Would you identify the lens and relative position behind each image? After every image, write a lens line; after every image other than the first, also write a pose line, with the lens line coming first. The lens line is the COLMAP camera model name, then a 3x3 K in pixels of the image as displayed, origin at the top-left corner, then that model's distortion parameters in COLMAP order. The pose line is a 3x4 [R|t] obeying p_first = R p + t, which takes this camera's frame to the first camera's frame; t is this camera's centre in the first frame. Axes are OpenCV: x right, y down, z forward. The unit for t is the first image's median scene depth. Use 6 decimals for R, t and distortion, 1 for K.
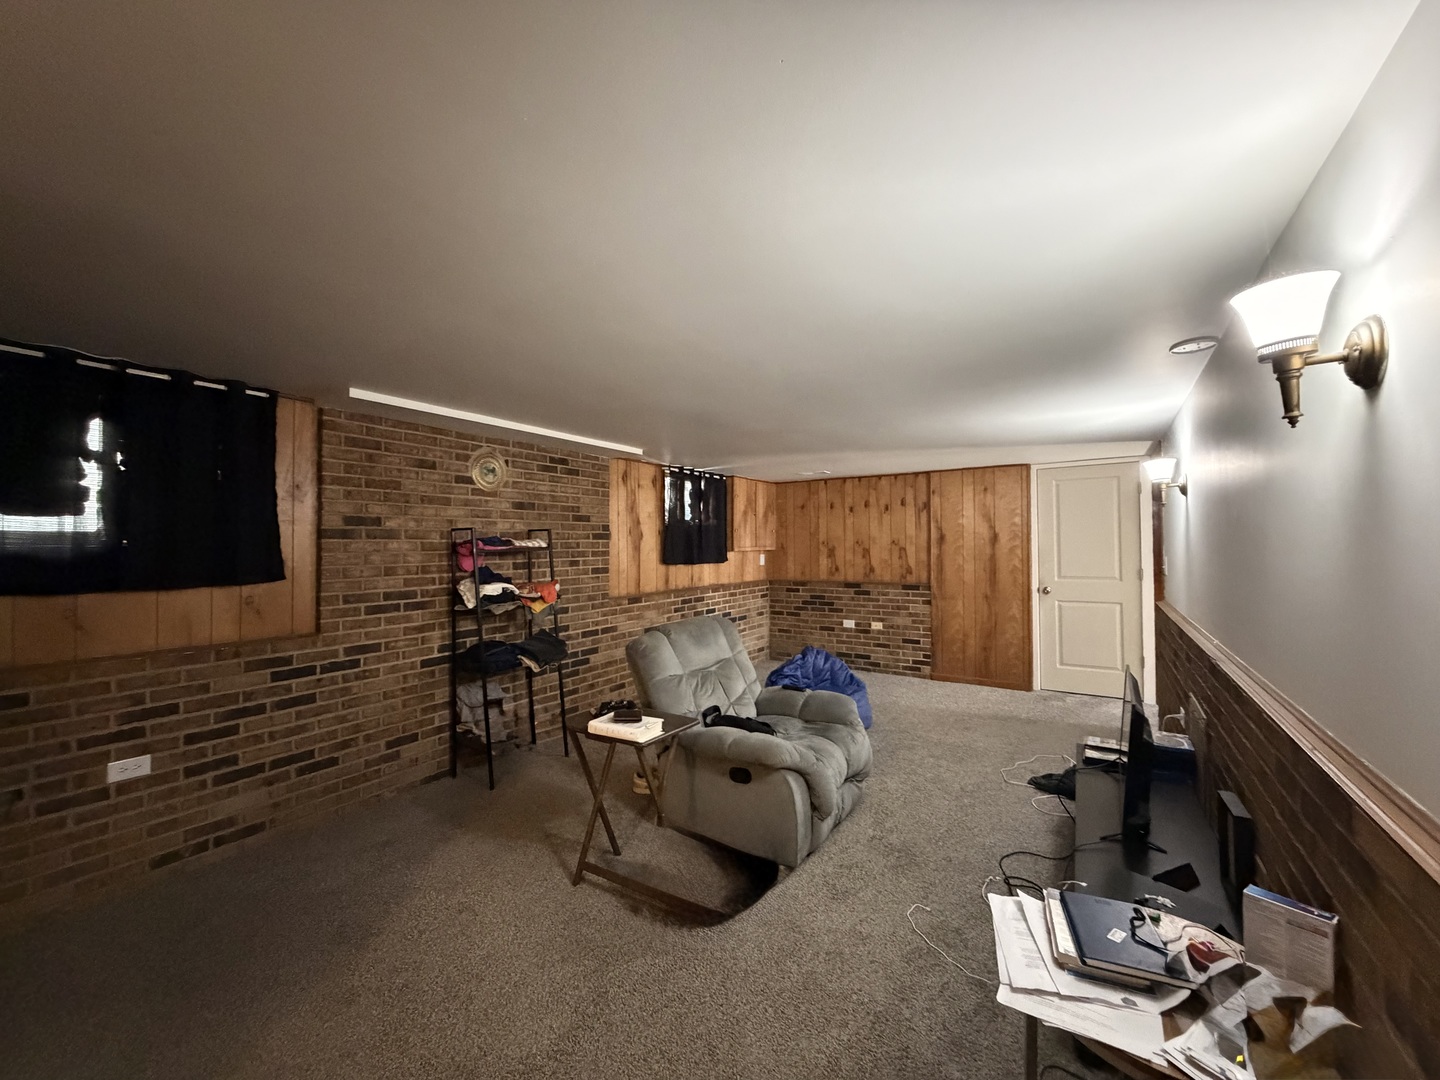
lens RADIAL K [[571.3, 0, 726.5], [0, 571.3, 529.8], [0, 0, 1]] dist [0.000019, 0.000016]
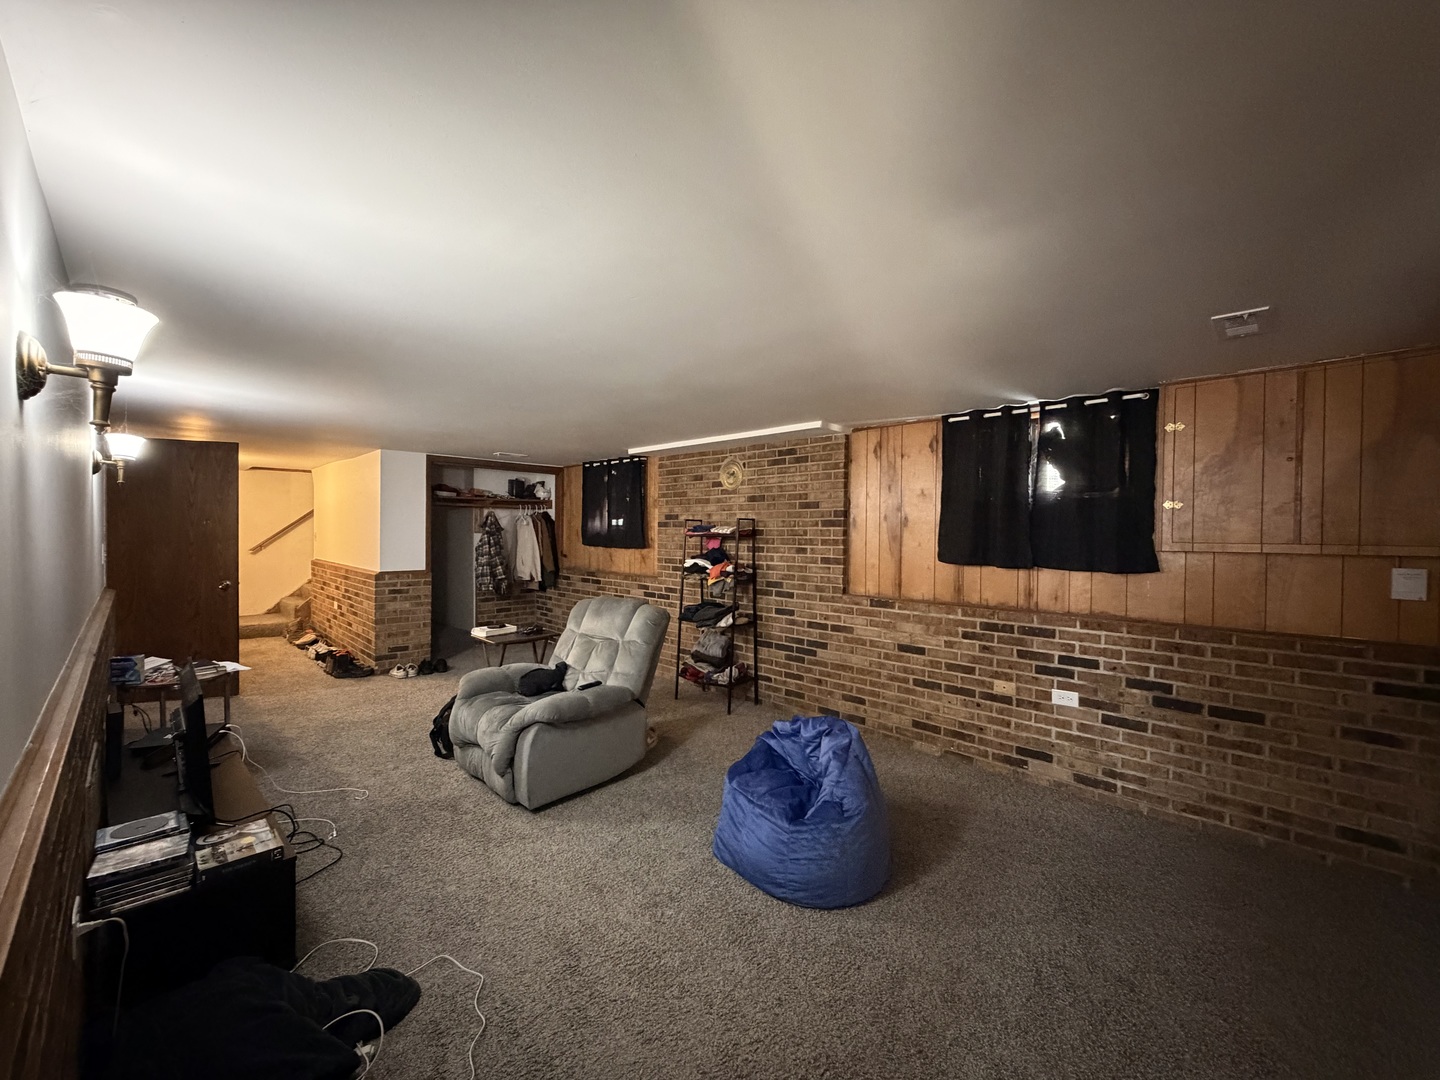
lens RADIAL K [[571.3, 0, 726.2], [0, 571.3, 547.6], [0, 0, 1]] dist [0.000019, 0.000016]
pose [[-0.192286, 0.011601, -0.981270, 0.716991], [0.002066, 0.999933, 0.011416, 0.040155], [0.981337, 0.000168, -0.192297, 1.026374]]
